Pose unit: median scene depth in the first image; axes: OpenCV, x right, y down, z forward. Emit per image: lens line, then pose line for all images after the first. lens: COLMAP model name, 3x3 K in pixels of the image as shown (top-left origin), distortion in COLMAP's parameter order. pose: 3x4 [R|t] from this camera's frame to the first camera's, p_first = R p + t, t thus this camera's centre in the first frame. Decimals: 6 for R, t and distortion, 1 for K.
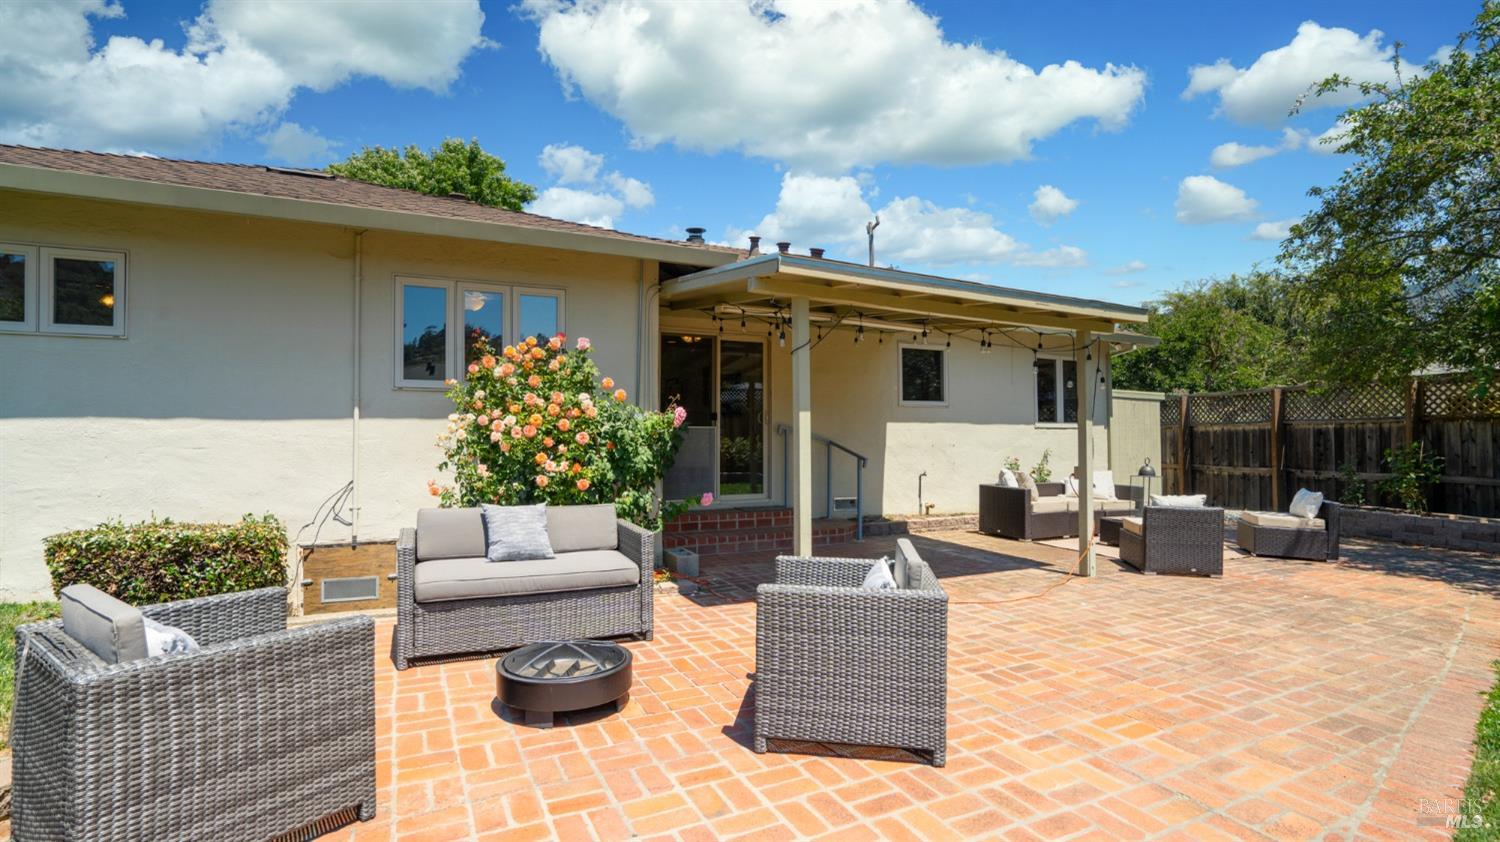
lens RADIAL K [[696.0, 0, 750.0], [0, 696.0, 421.0], [0, 0, 1]] dist [-0.050237, 0.022696]
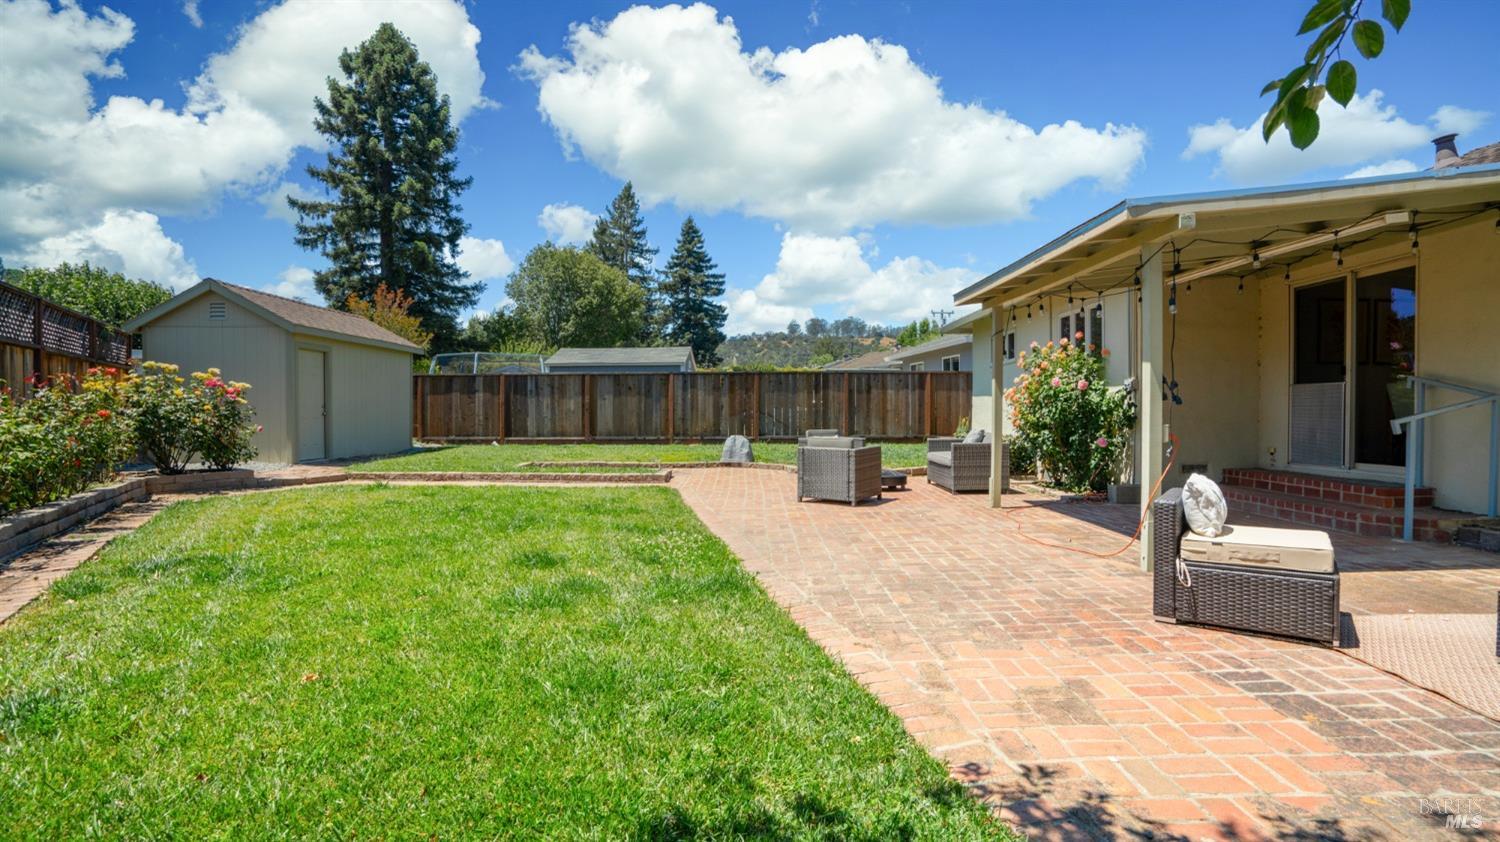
lens RADIAL K [[705.2, 0, 744.2], [0, 705.2, 422.6], [0, 0, 1]] dist [-0.060752, 0.022840]
pose [[-0.469980, 0.013518, -0.882573, 1.028223], [0.019301, 0.999801, 0.005036, 0.039802], [0.882466, -0.014668, -0.470147, 0.743556]]
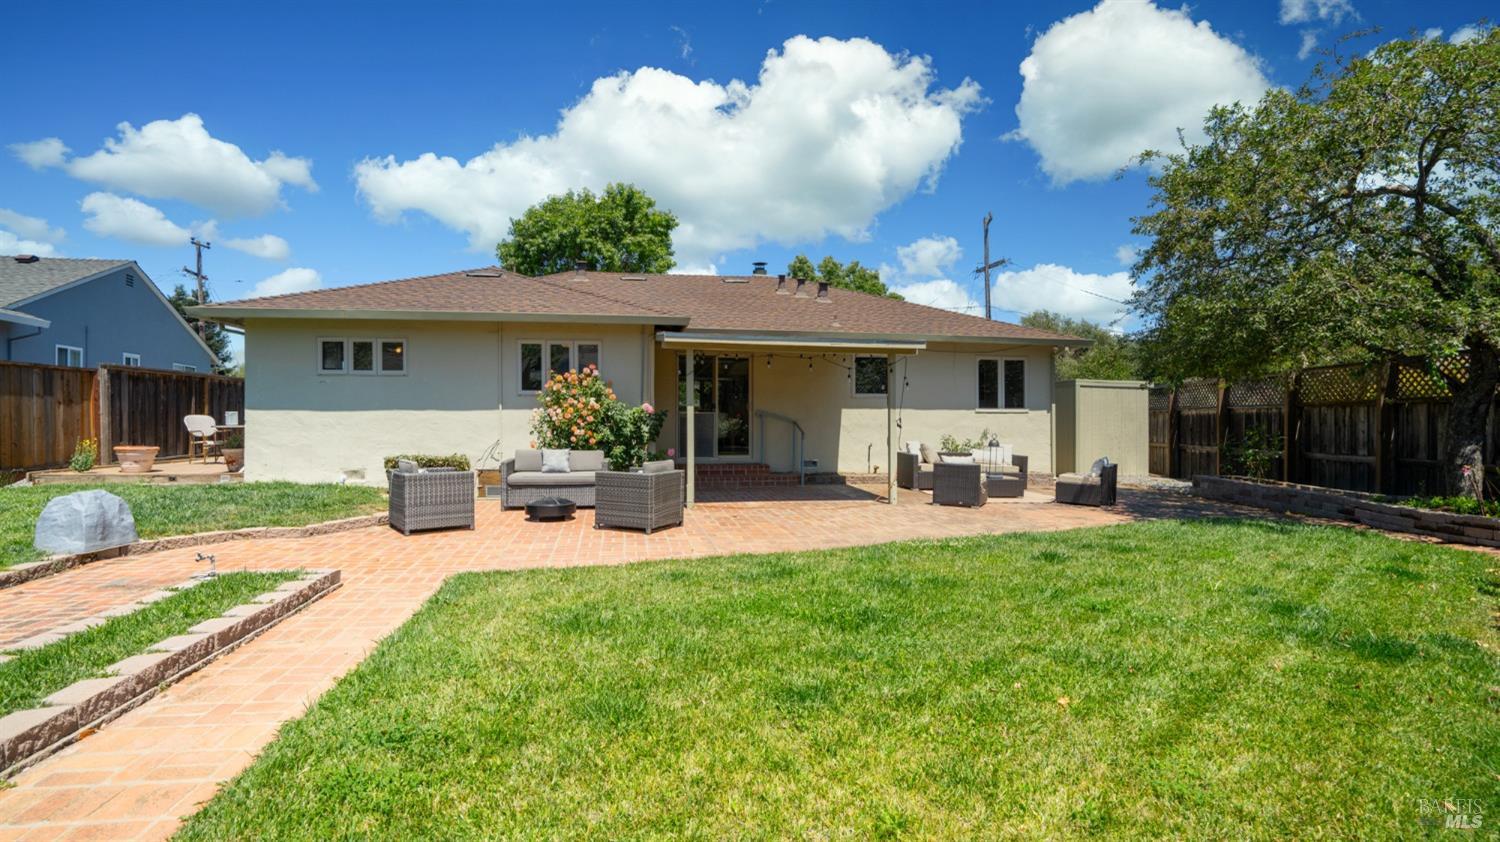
lens RADIAL K [[705.2, 0, 744.2], [0, 705.2, 422.6], [0, 0, 1]] dist [-0.060752, 0.022840]
pose [[0.959584, 0.002496, -0.281413, 0.467521], [0.005133, 0.999639, 0.026369, -0.010409], [0.281377, -0.026747, 0.959224, -0.529470]]
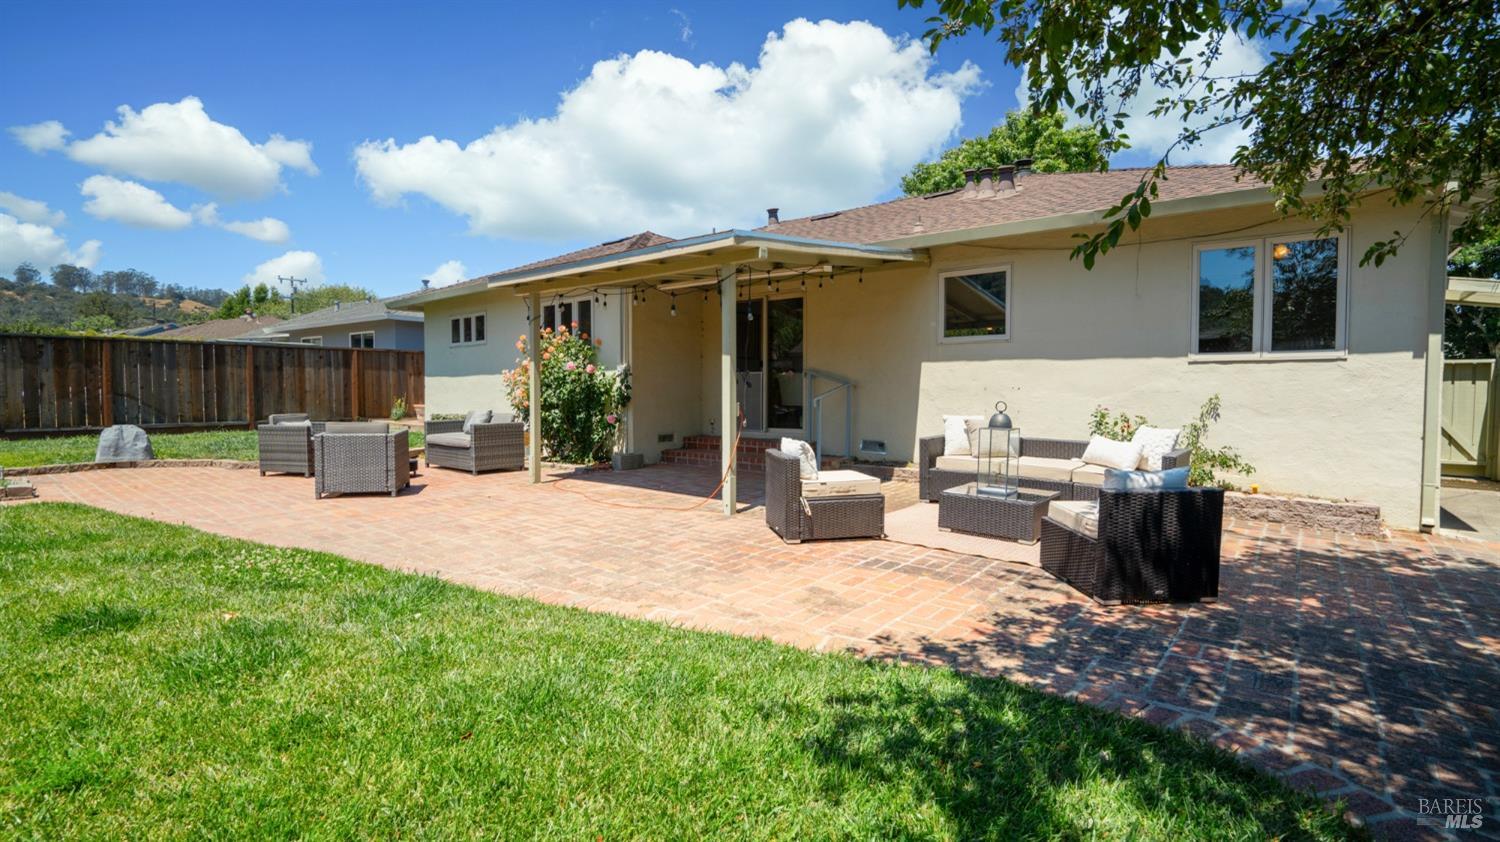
lens RADIAL K [[705.2, 0, 744.2], [0, 705.2, 422.6], [0, 0, 1]] dist [-0.060752, 0.022840]
pose [[0.401128, 0.039441, -0.915172, 1.073425], [0.017459, 0.998562, 0.050687, 0.033374], [0.915856, -0.036310, 0.399863, 0.464192]]
